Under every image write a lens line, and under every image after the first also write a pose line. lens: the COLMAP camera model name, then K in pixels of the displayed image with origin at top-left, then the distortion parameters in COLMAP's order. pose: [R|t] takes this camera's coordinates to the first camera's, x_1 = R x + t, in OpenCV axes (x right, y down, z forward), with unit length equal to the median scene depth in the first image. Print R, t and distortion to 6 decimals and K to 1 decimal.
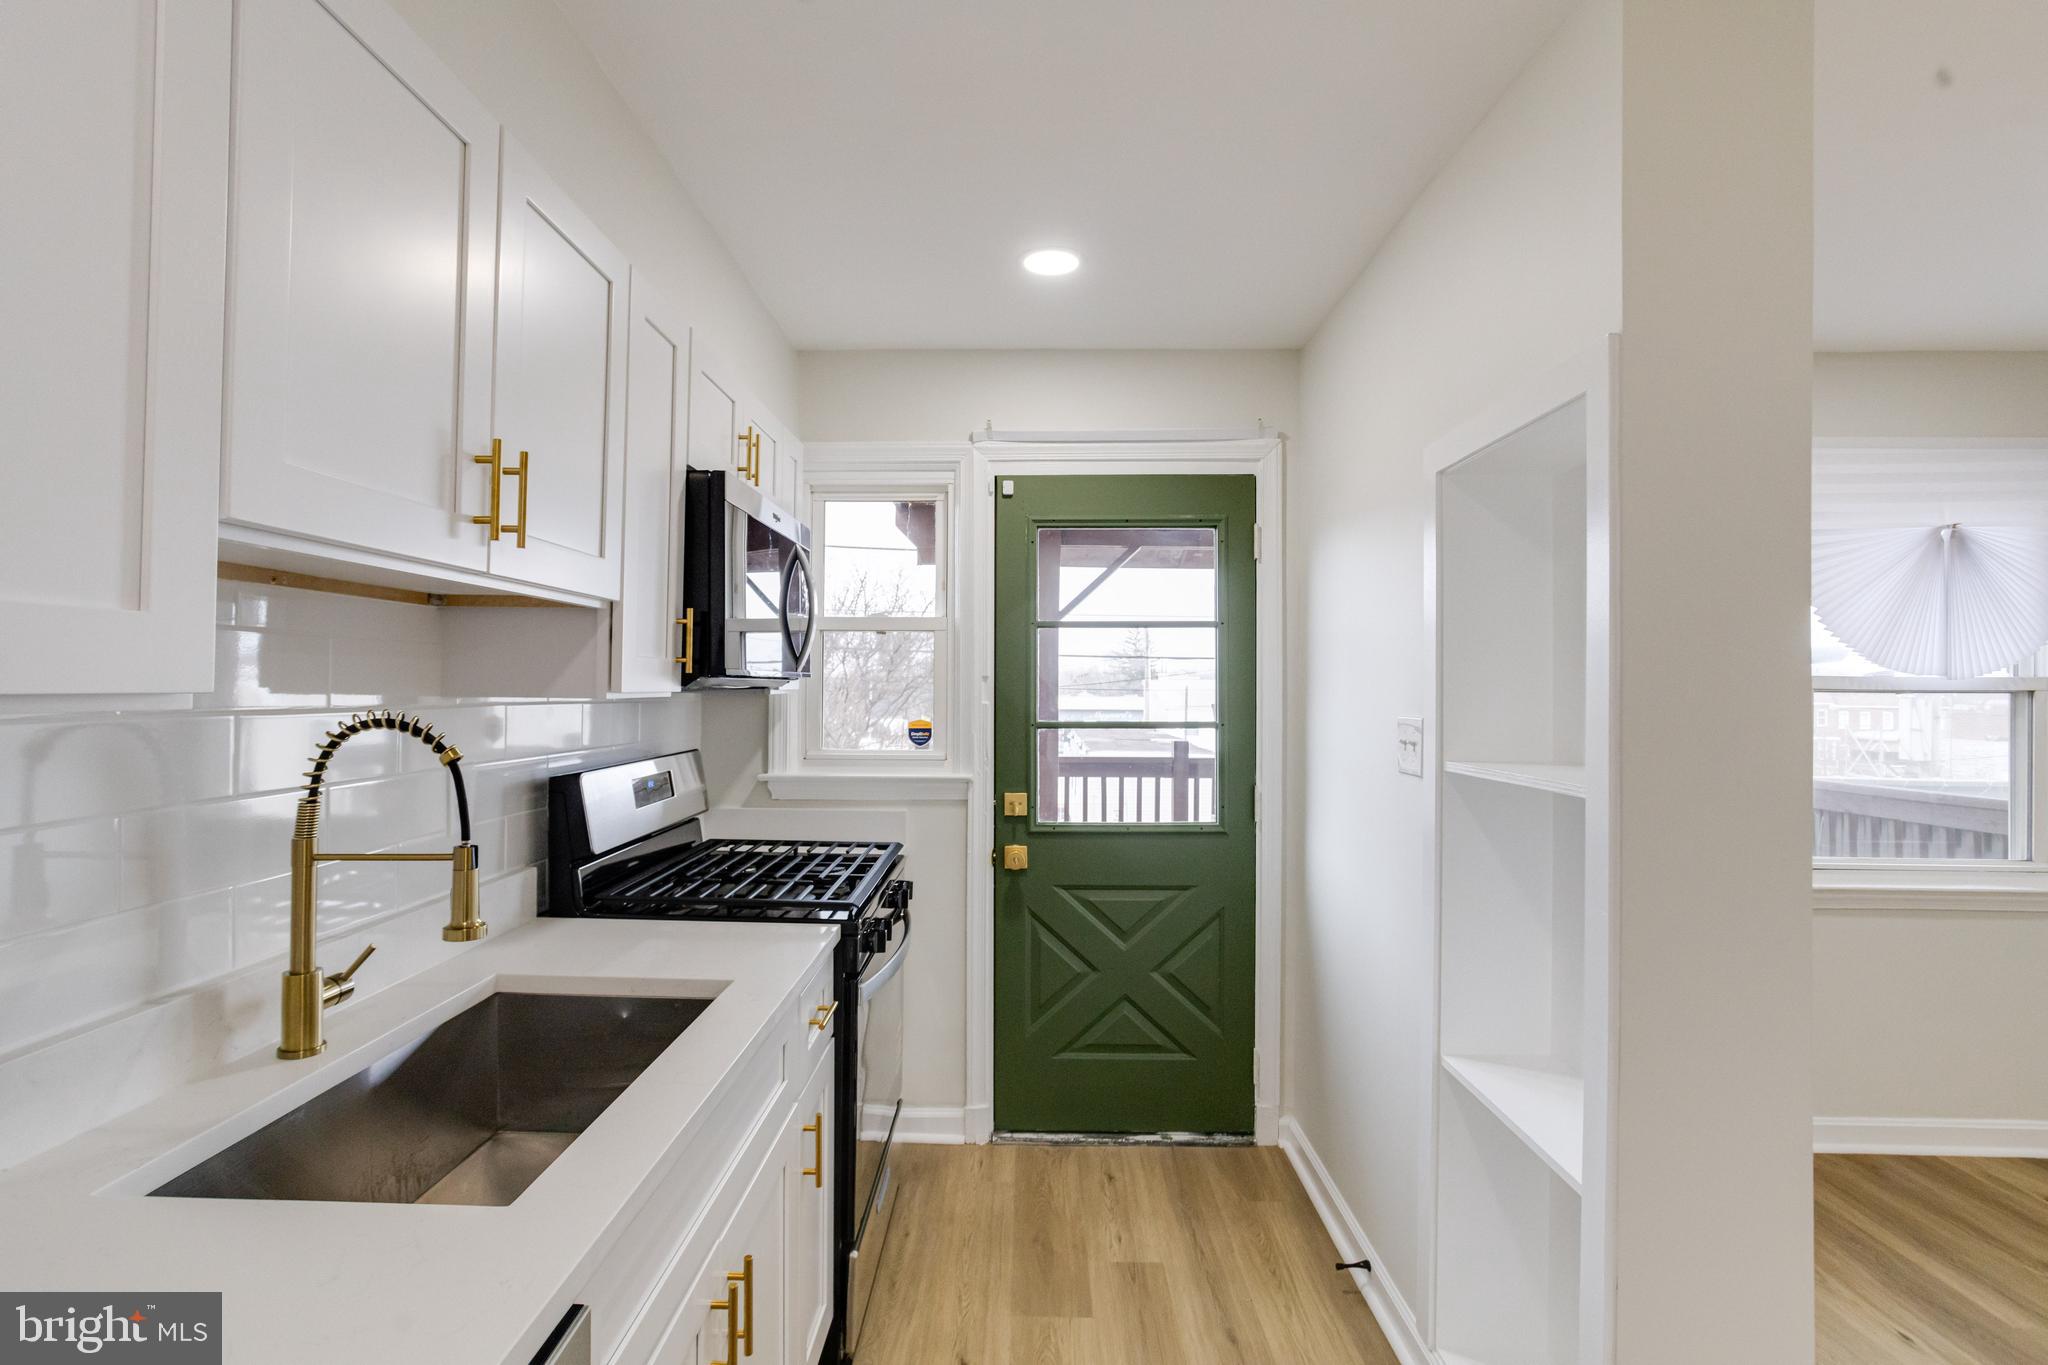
lens RADIAL K [[969.8, 0, 1028.5], [0, 969.8, 680.8], [0, 0, 1]] dist [-0.035506, 0.013989]
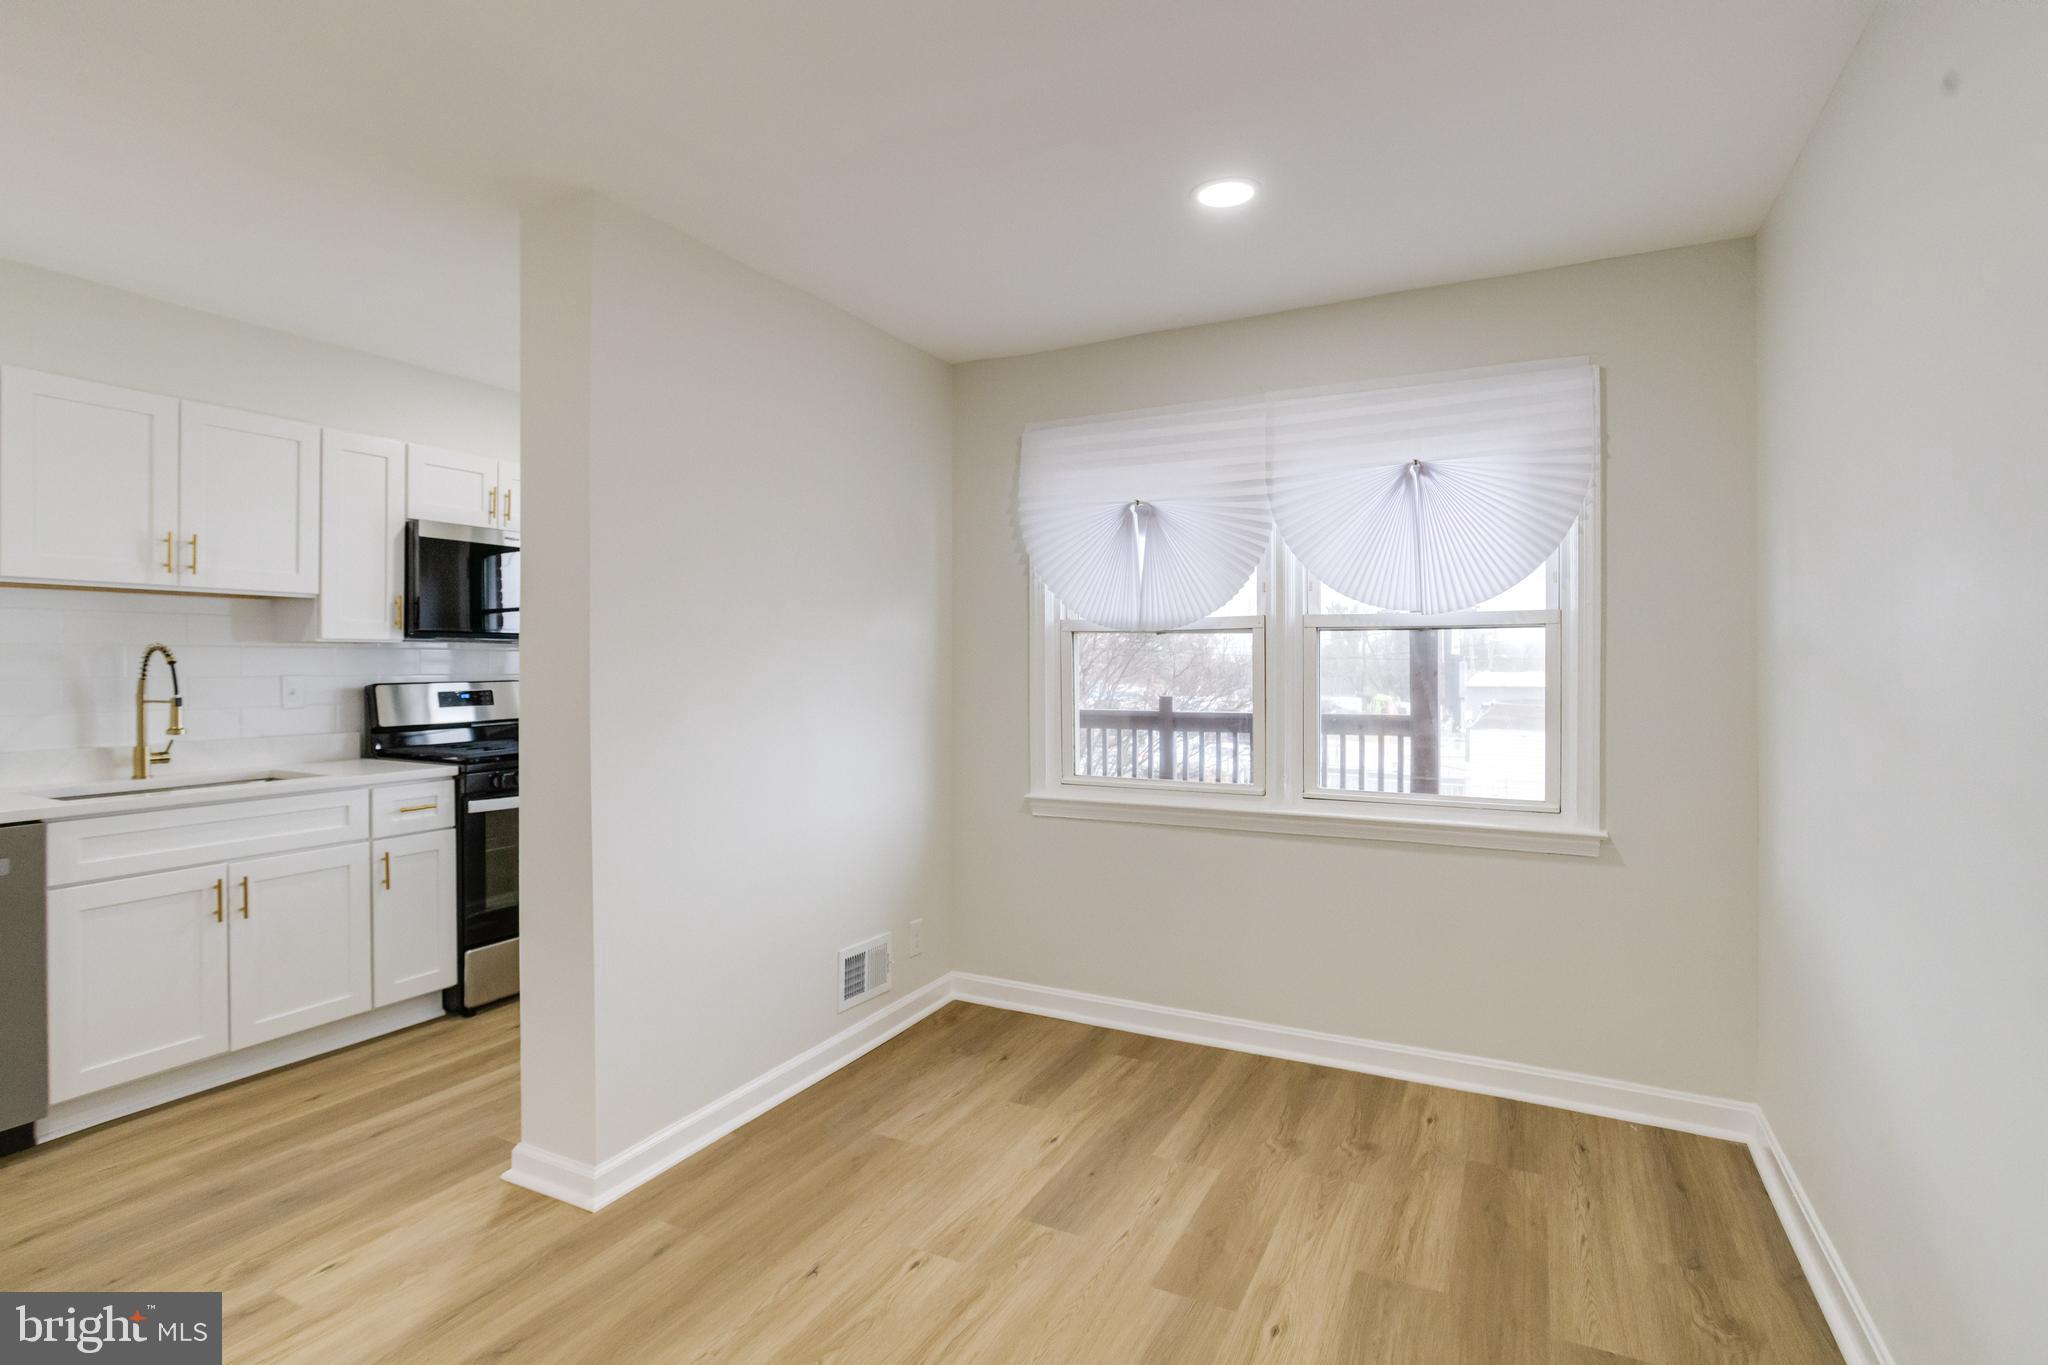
lens RADIAL K [[973.0, 0, 1000.9], [0, 973.0, 672.1], [0, 0, 1]] dist [-0.045093, 0.025696]
pose [[0.897832, -0.004788, -0.440313, 1.801400], [0.011540, 0.999853, 0.012657, 0.075840], [0.440187, -0.016445, 0.897755, -0.200524]]
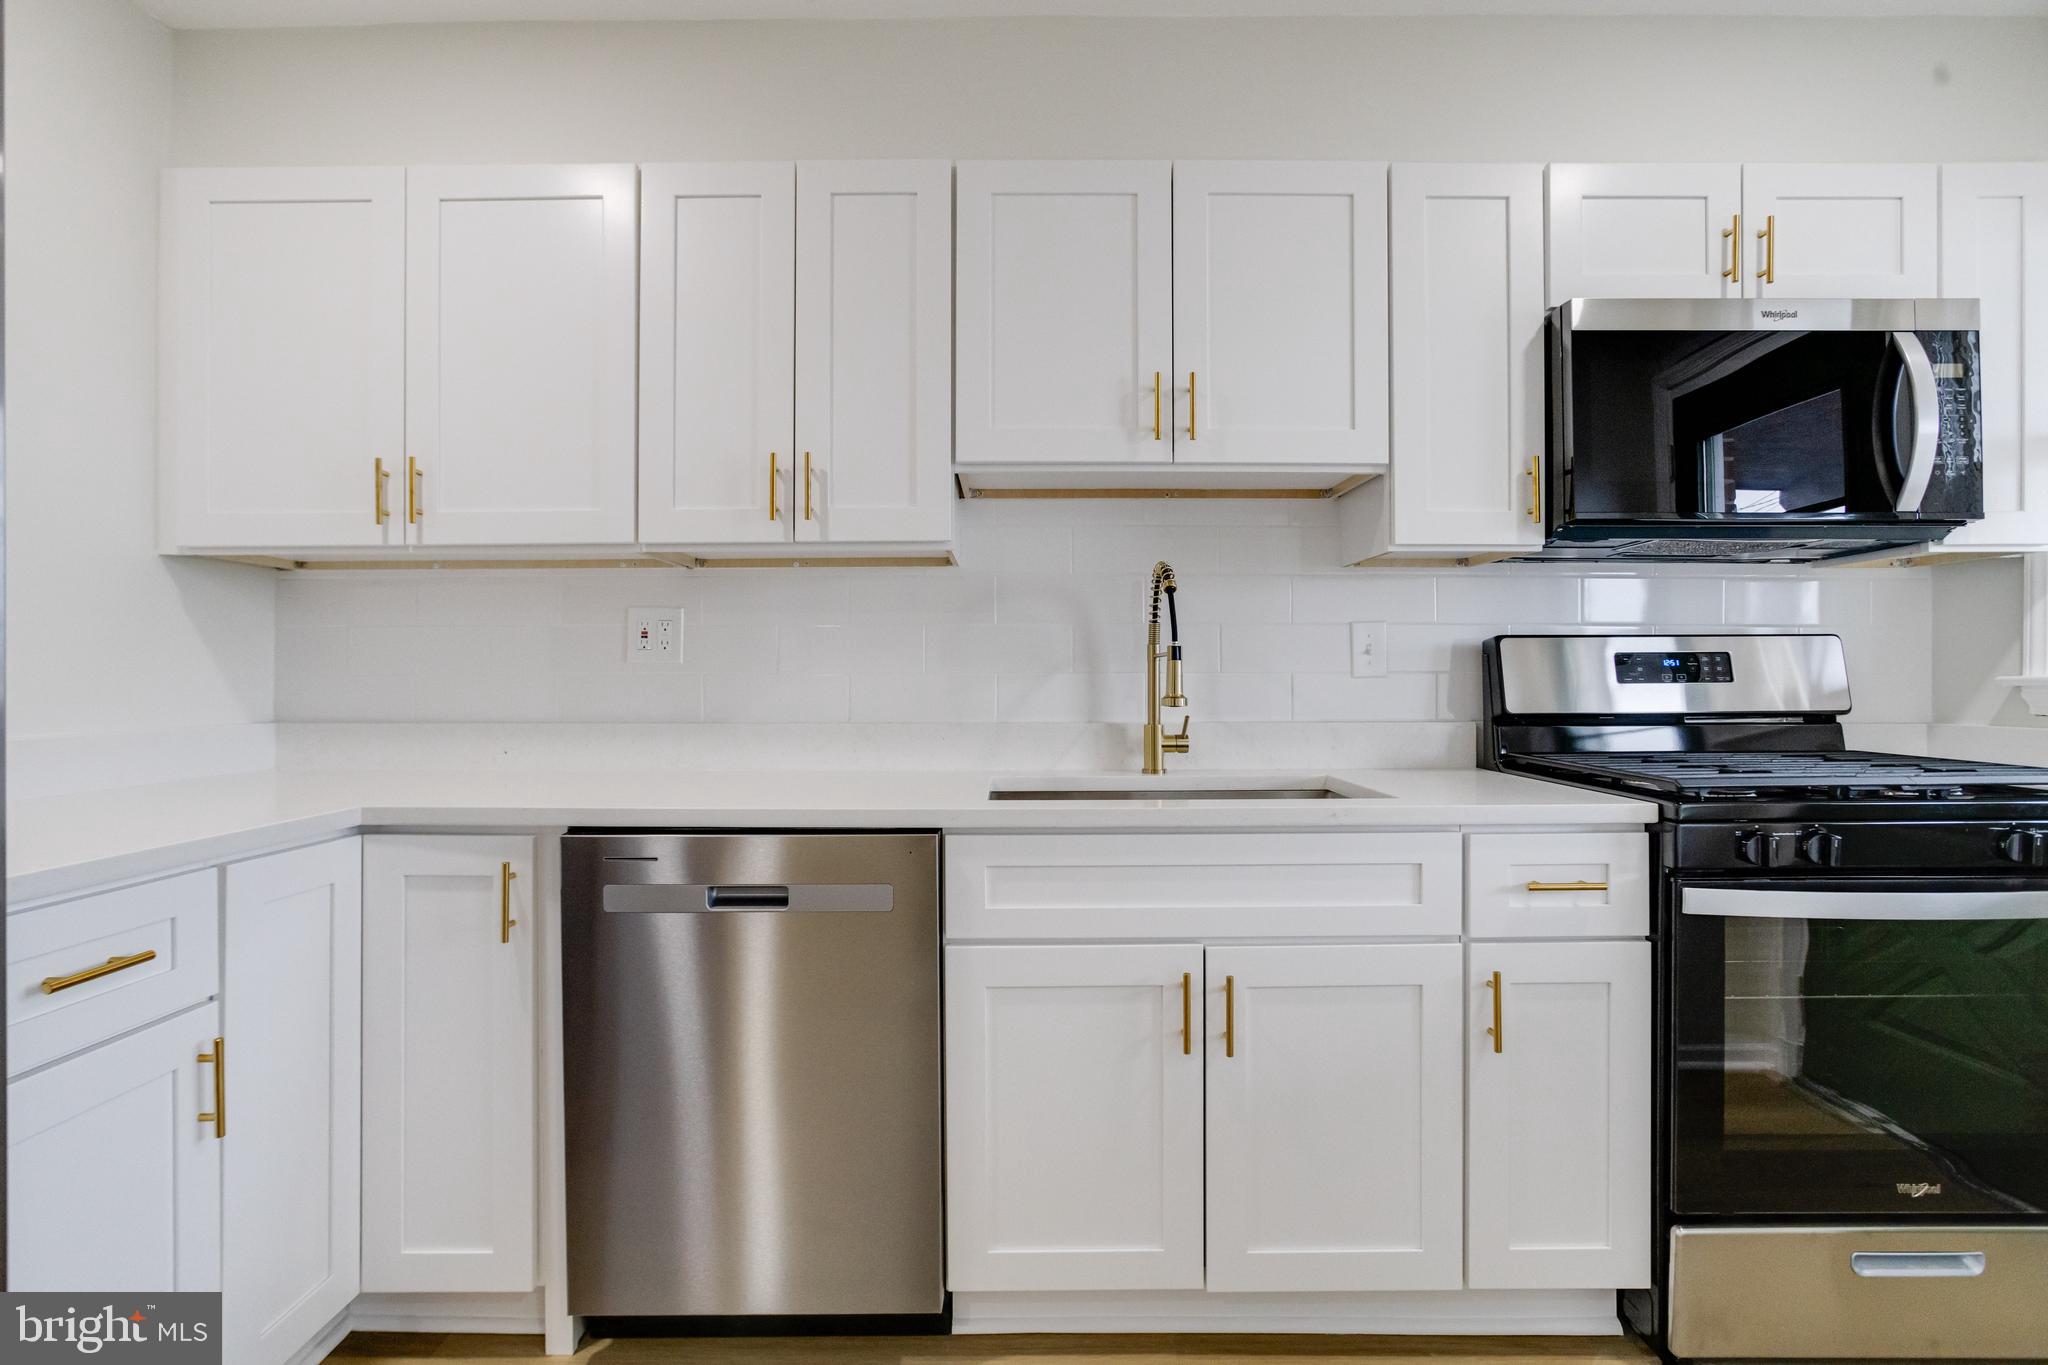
lens RADIAL K [[973.0, 0, 1000.9], [0, 973.0, 672.1], [0, 0, 1]] dist [-0.045093, 0.025696]
pose [[0.000456, -0.015324, -0.999882, 0.711041], [0.012155, 0.999809, -0.015318, 0.175794], [0.999926, -0.012147, 0.000642, 0.544652]]
